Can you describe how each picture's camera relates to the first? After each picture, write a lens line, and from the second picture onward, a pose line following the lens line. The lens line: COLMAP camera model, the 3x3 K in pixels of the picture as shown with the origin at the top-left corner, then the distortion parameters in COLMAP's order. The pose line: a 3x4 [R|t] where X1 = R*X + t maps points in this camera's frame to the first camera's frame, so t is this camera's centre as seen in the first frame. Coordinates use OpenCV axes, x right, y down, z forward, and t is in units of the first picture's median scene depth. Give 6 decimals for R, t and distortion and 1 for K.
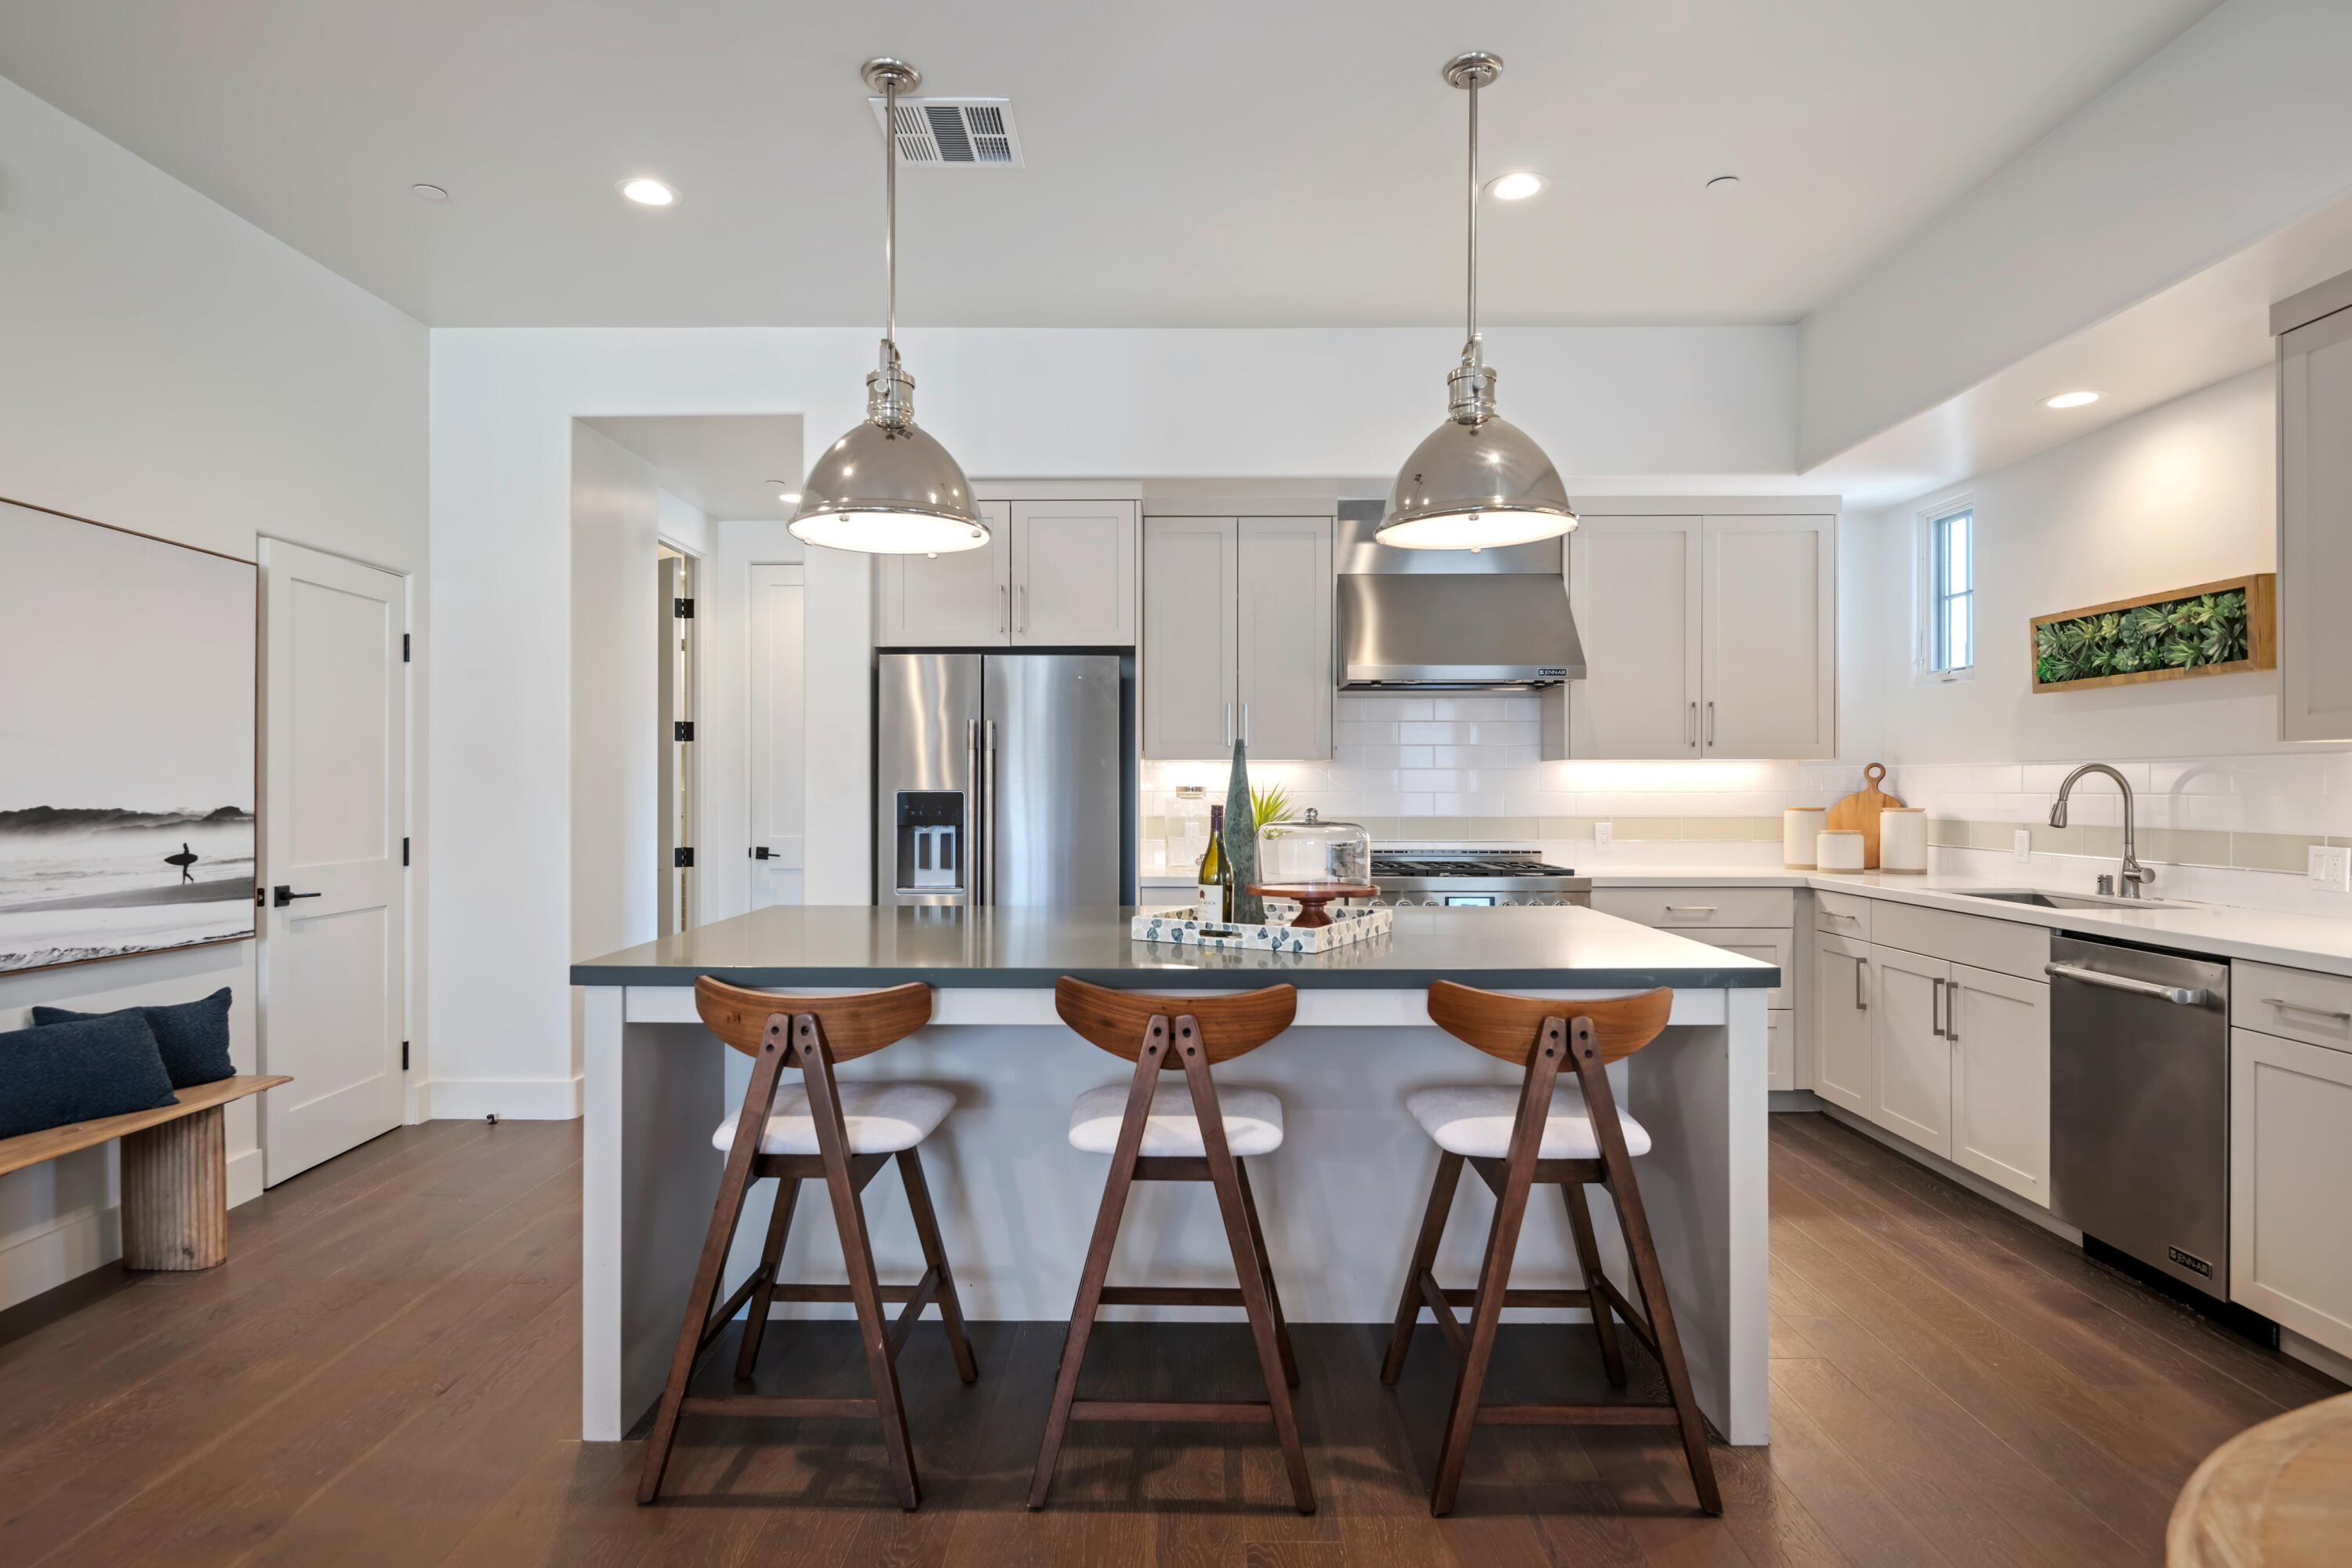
lens RADIAL K [[1271.2, 0, 1183.3], [0, 1271.2, 784.5], [0, 0, 1]] dist [-0.000922, -0.001509]
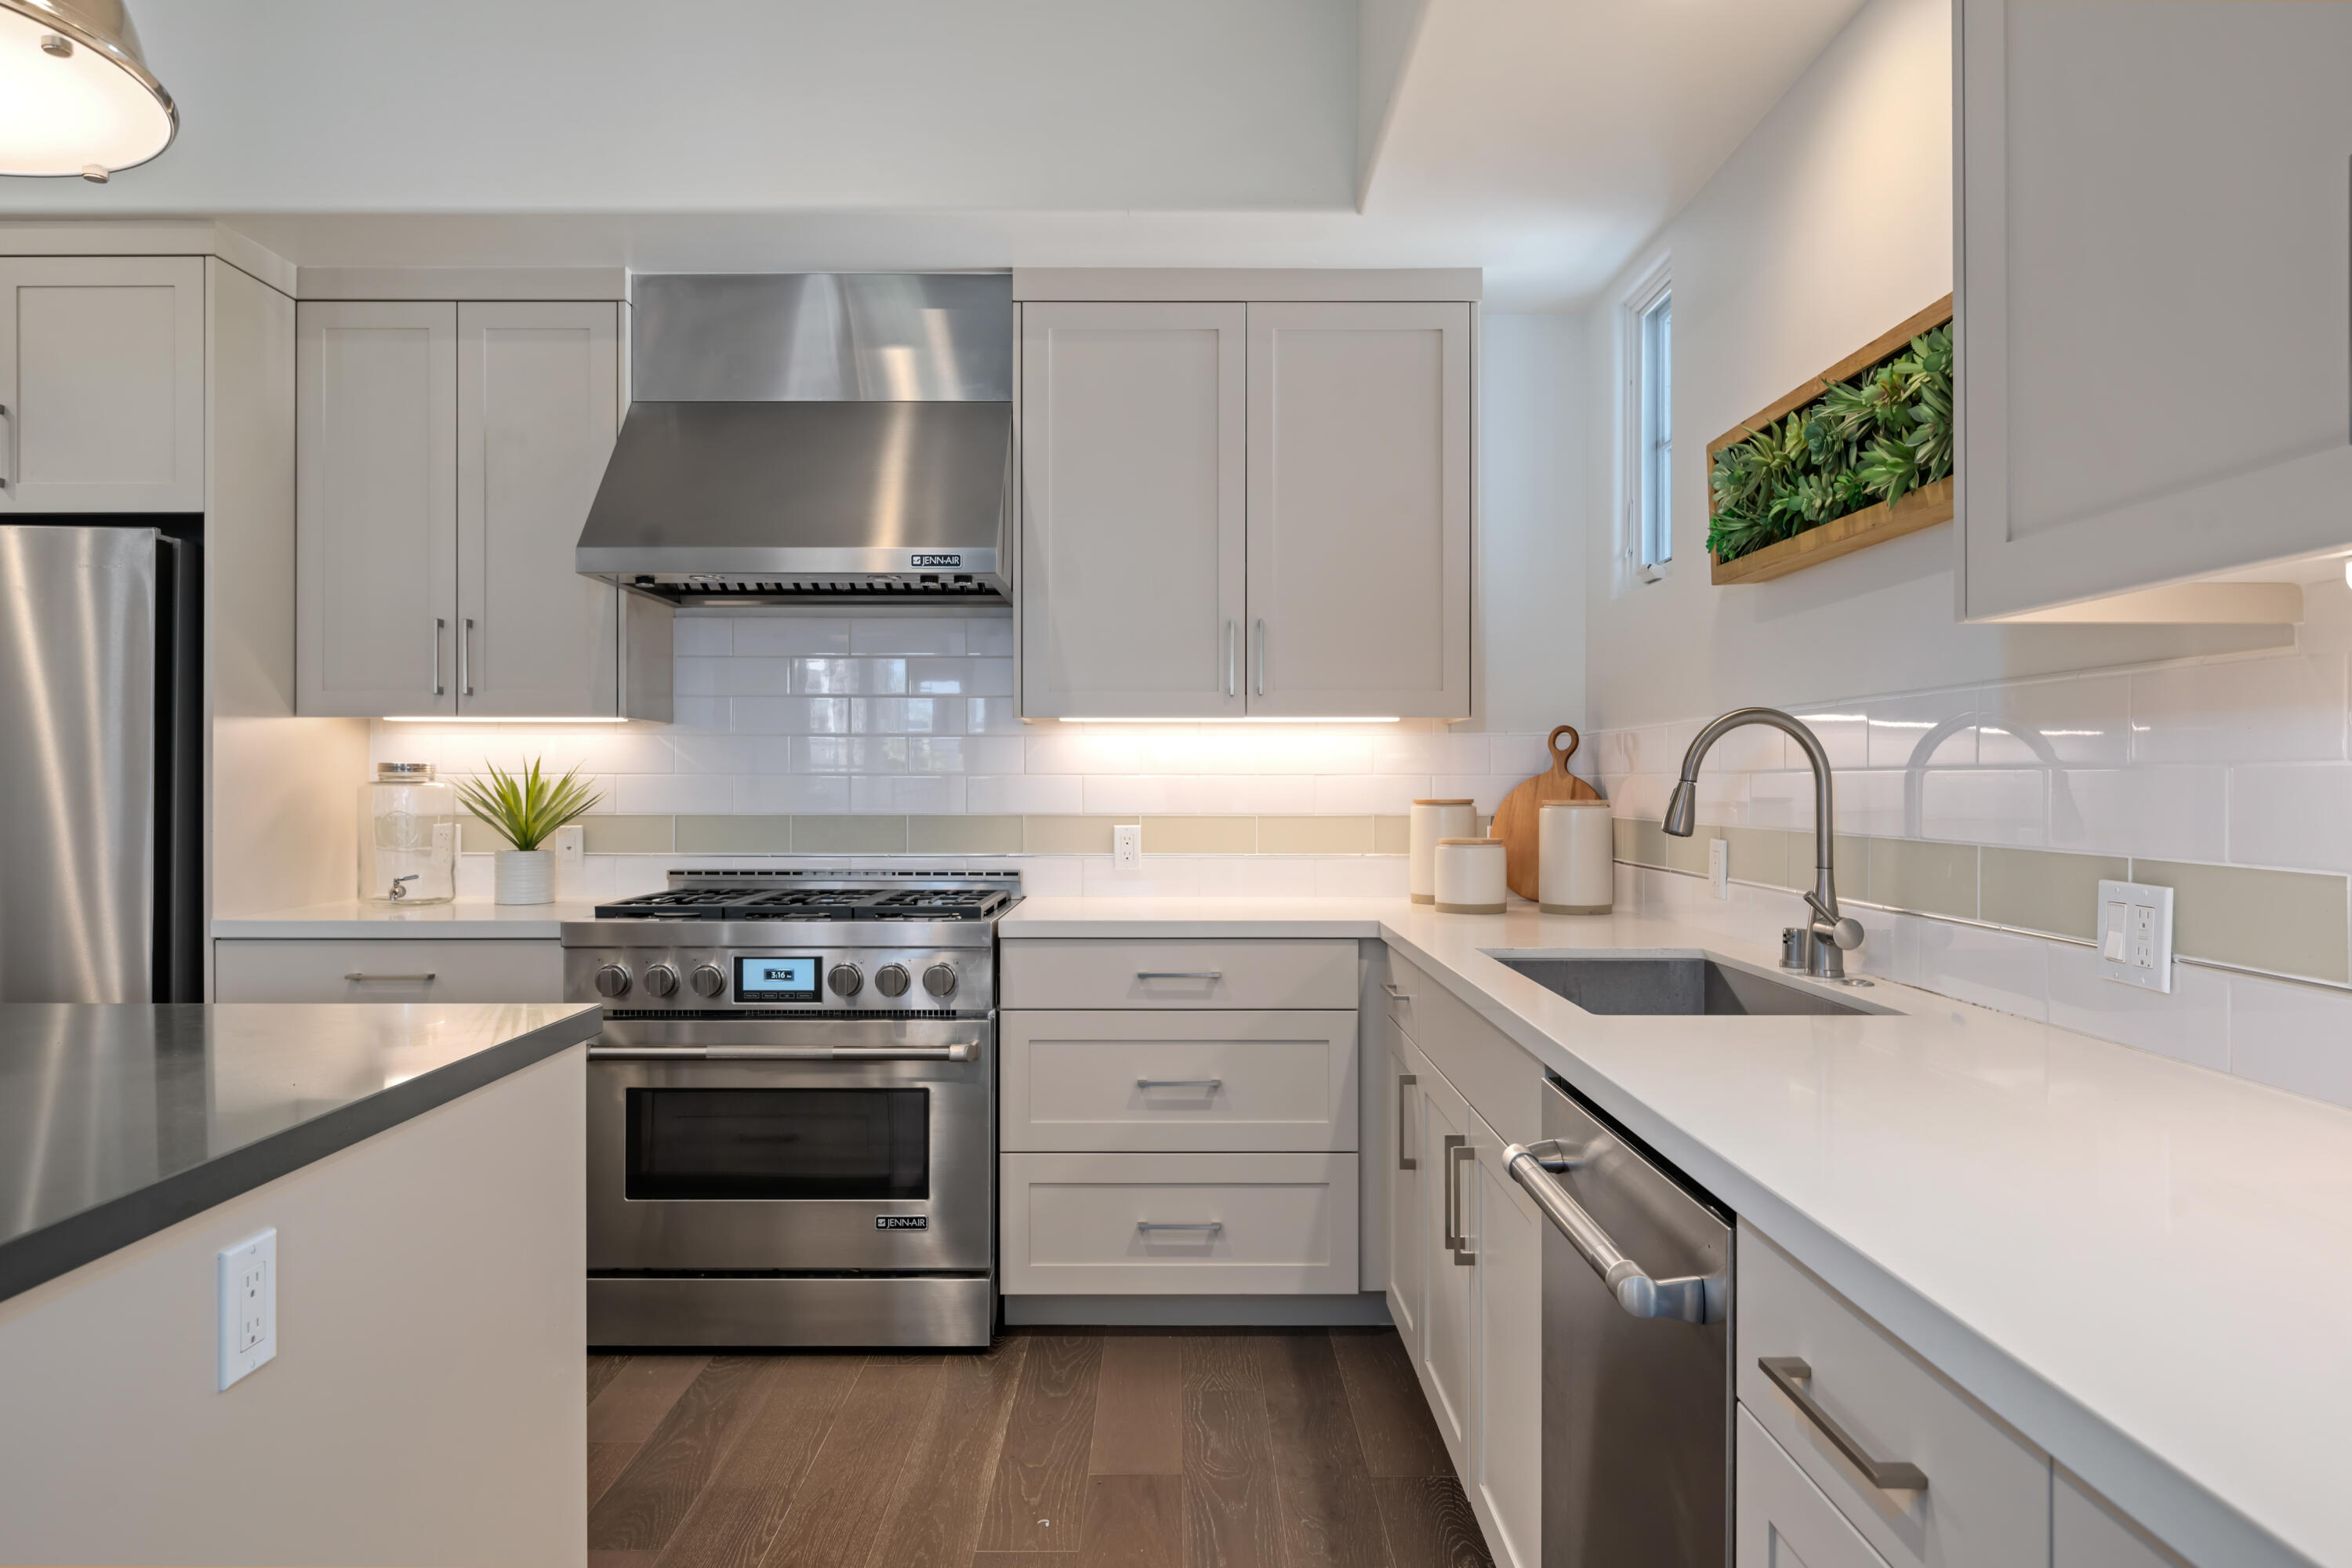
lens RADIAL K [[1467.9, 0, 1154.3], [0, 1467.9, 785.3], [0, 0, 1]] dist [0.000793, 0.001623]
pose [[0.999998, 0.000412, -0.001987, 0.482258], [-0.000404, 0.999993, 0.003733, 0.011969], [0.001988, -0.003733, 0.999991, 0.423067]]
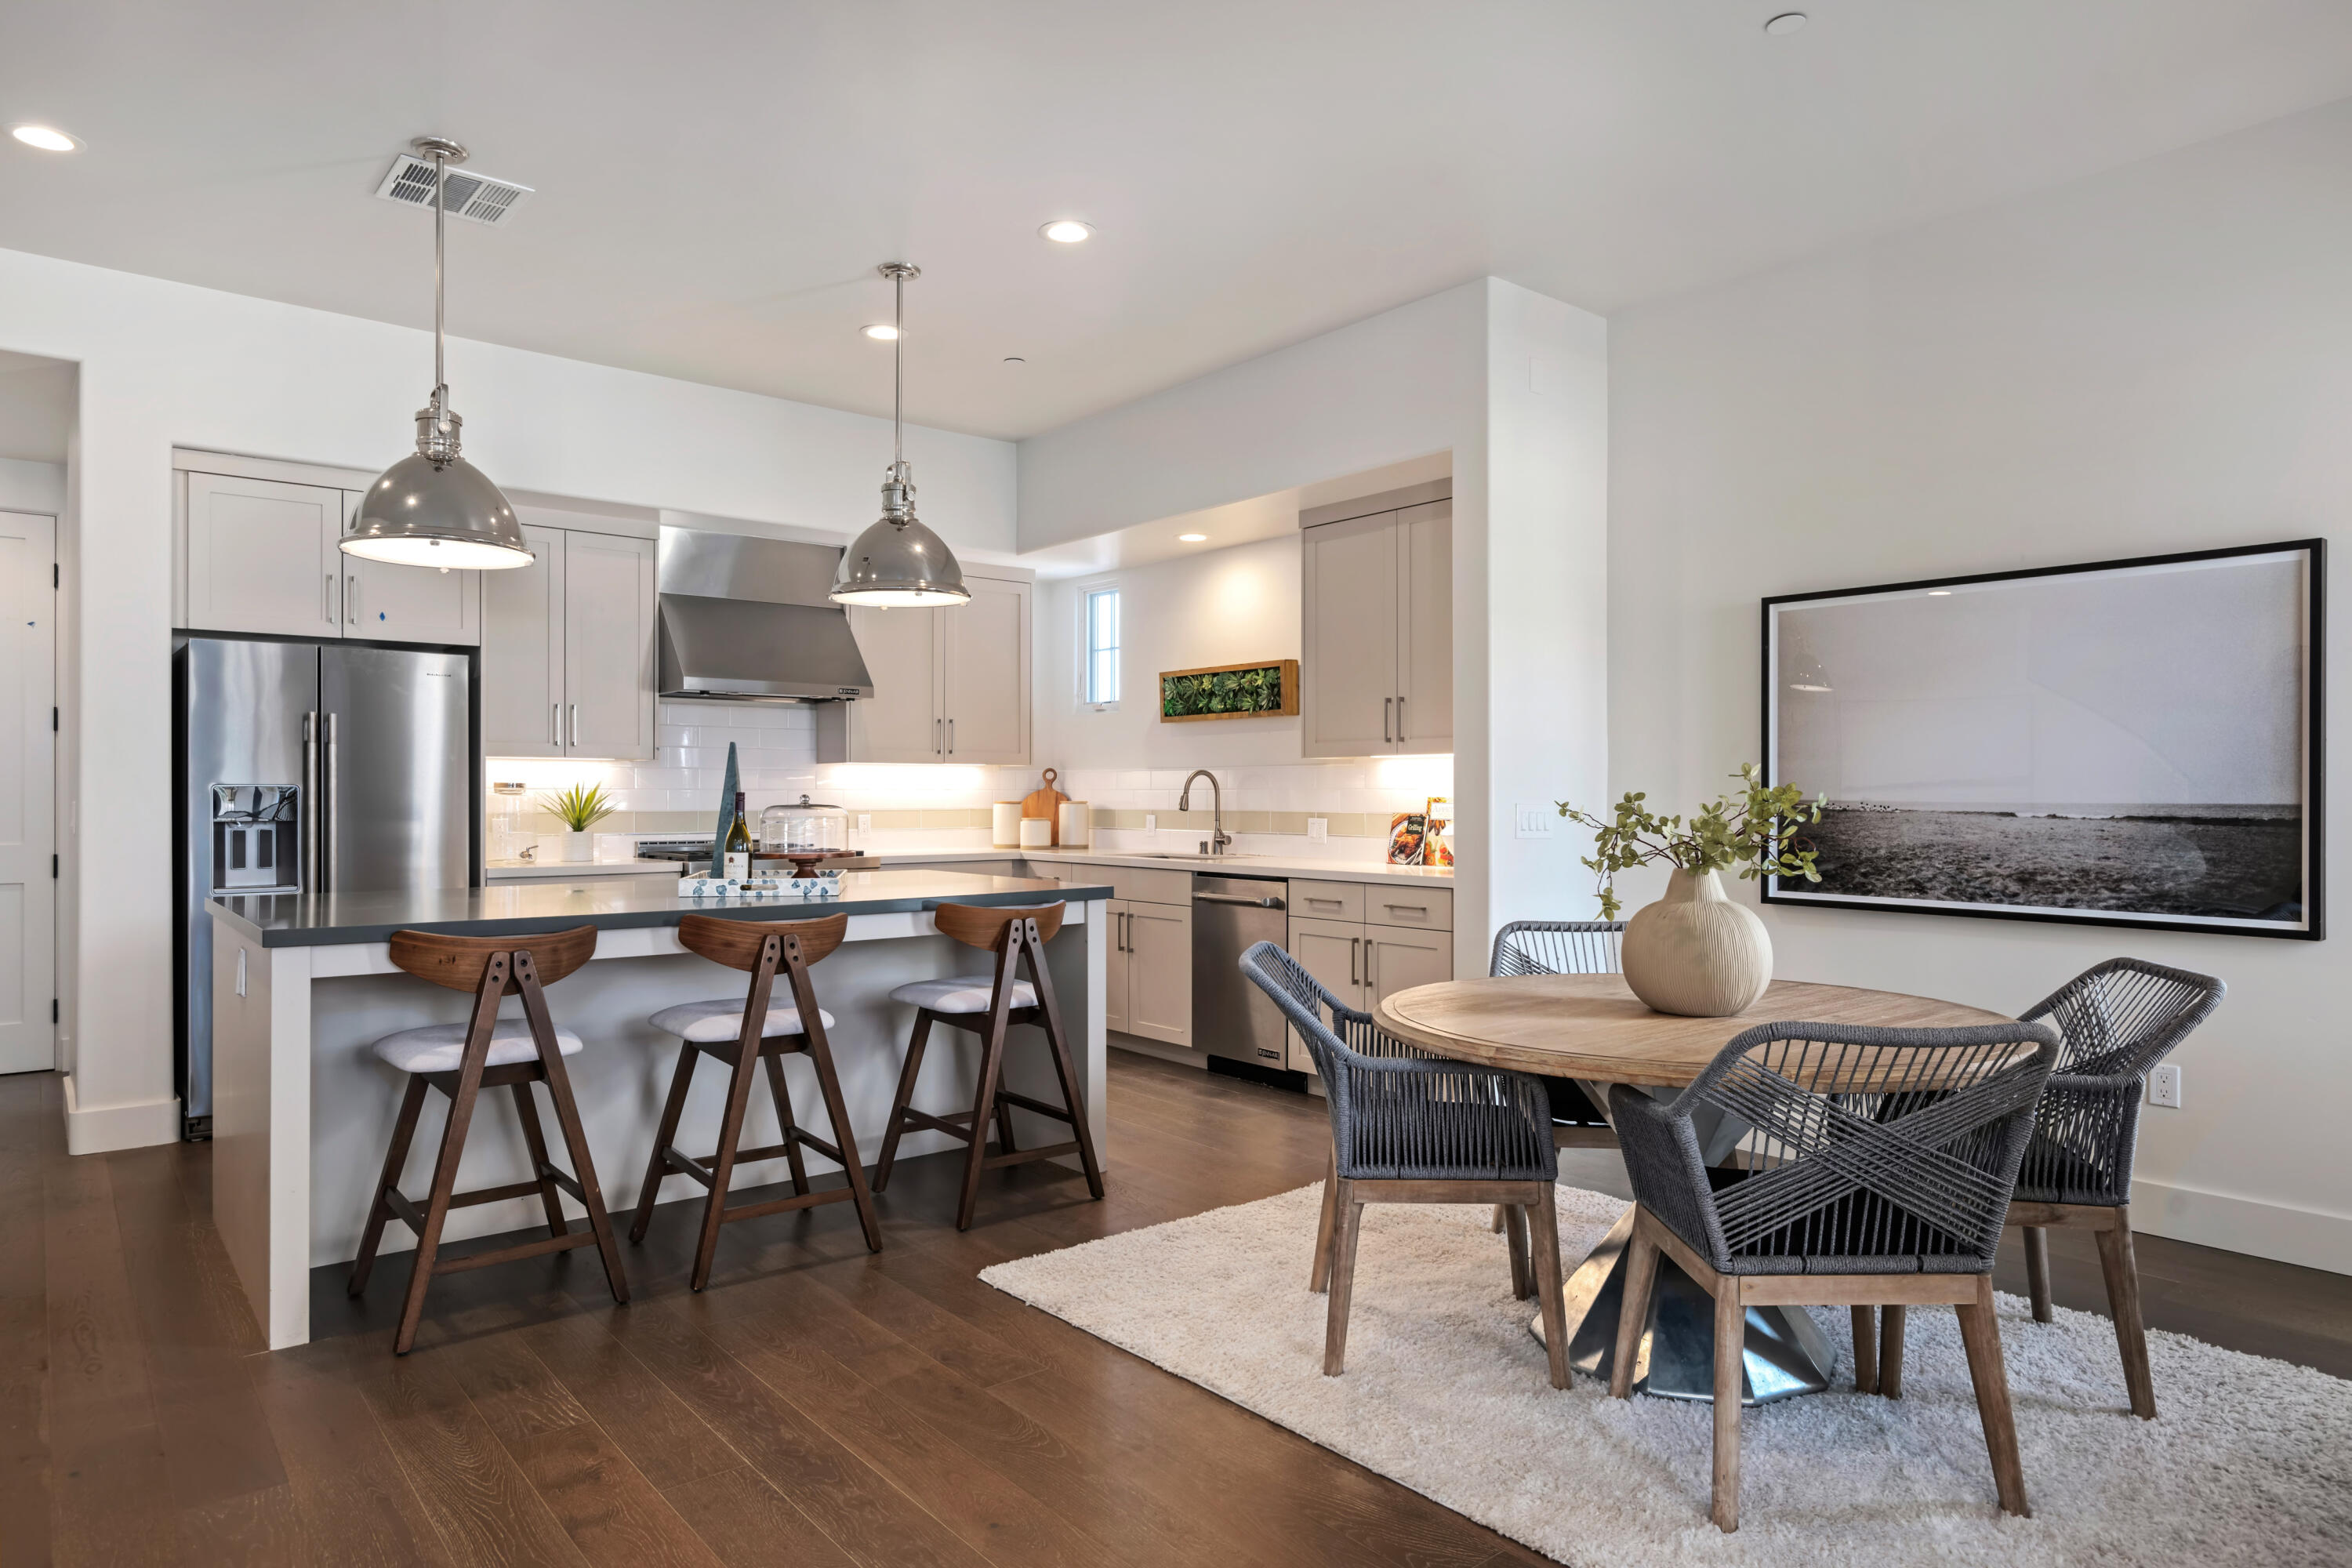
lens RADIAL K [[1377.8, 0, 1179.4], [0, 1377.8, 794.7], [0, 0, 1]] dist [0.000474, -0.001552]
pose [[0.764527, 0.000073, 0.644591, -0.401838], [-0.001367, 0.999998, 0.001508, 0.011777], [-0.644590, -0.002034, 0.764526, -0.285673]]
